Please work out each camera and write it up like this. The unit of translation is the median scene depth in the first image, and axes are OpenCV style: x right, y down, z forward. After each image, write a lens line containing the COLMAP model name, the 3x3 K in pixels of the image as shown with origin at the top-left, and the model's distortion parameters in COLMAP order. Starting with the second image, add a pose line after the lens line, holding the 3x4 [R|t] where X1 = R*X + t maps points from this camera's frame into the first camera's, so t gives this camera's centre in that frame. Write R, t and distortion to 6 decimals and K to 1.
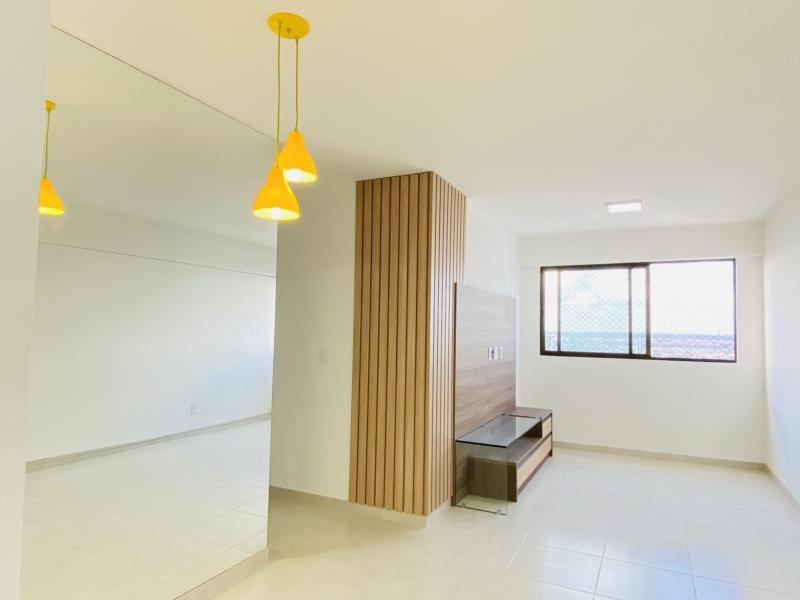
lens RADIAL K [[508.4, 0, 403.7], [0, 508.4, 300.0], [0, 0, 1]] dist [0.001752, -0.002694]
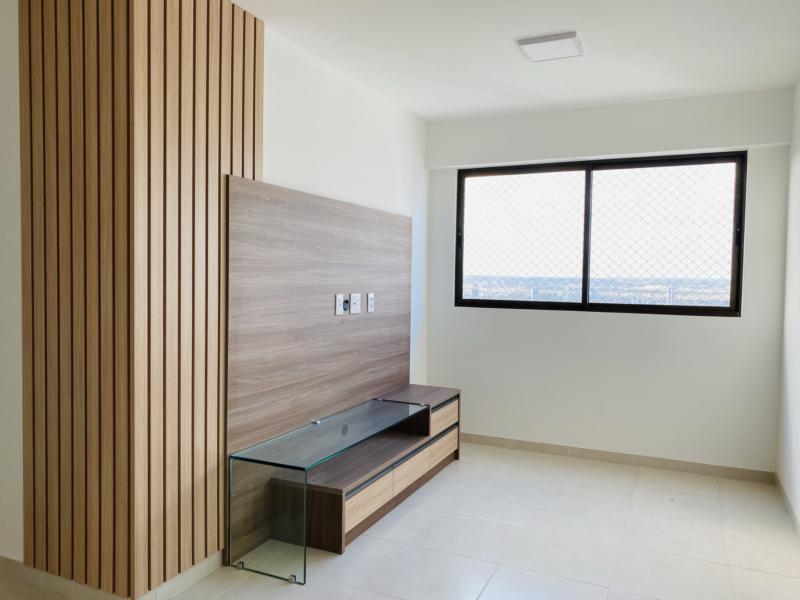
lens RADIAL K [[602.2, 0, 397.0], [0, 602.2, 298.6], [0, 0, 1]] dist [-0.002426, -0.019225]
pose [[0.999937, 0.000865, 0.011221, 0.228564], [-0.001988, 0.994935, 0.100503, 0.025615], [-0.011077, -0.100519, 0.994874, 0.276484]]
